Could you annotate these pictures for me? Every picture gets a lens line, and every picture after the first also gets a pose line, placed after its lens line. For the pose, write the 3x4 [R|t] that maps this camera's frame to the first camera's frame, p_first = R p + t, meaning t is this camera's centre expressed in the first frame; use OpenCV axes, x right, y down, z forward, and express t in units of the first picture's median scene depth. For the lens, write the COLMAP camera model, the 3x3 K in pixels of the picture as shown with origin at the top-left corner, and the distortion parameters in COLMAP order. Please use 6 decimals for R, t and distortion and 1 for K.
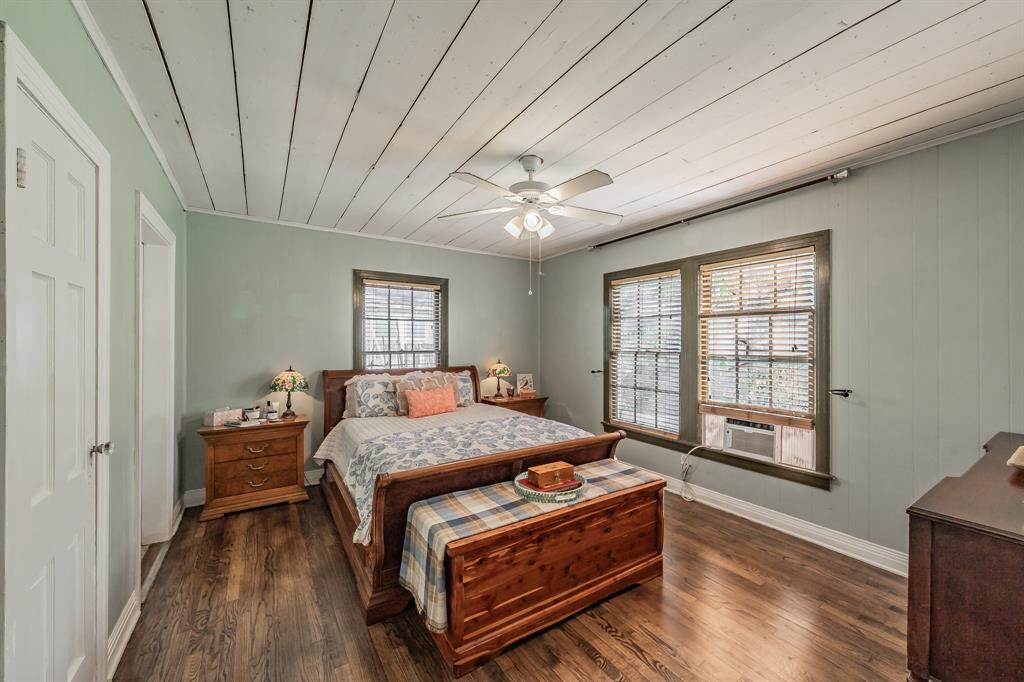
lens RADIAL K [[398.6, 0, 534.7], [0, 398.6, 342.3], [0, 0, 1]] dist [0.001041, -0.000061]
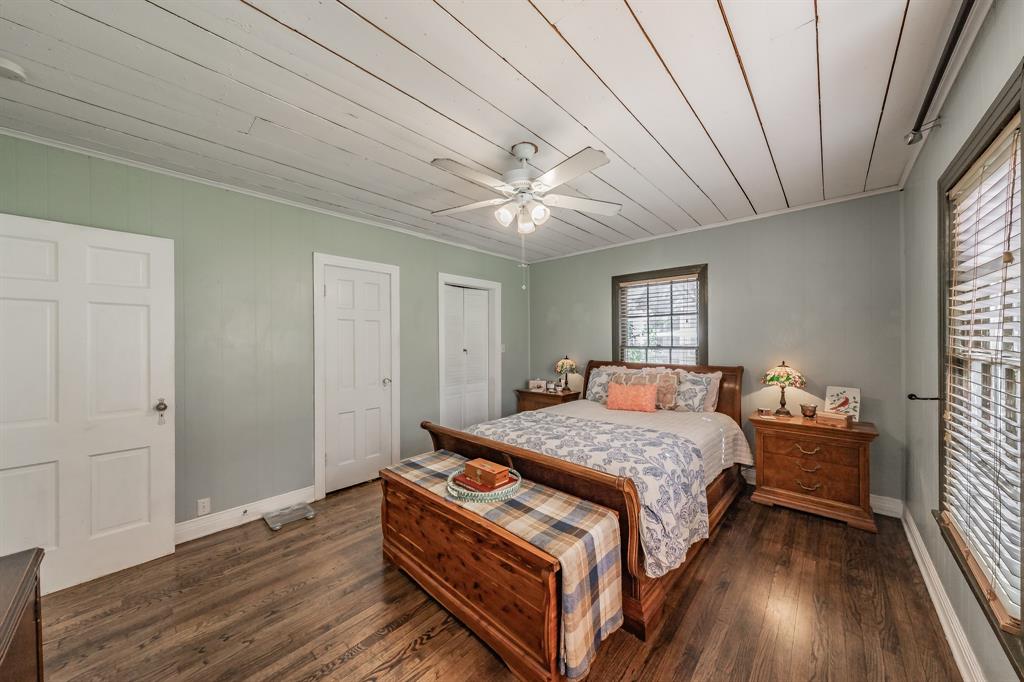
lens RADIAL K [[354.0, 0, 514.4], [0, 354.0, 340.3], [0, 0, 1]] dist [0.000762, 0.000874]
pose [[0.206008, 0.002186, -0.978548, 0.505258], [0.008654, 0.999954, 0.004055, 0.000153], [0.978512, -0.009304, 0.205980, 0.493280]]
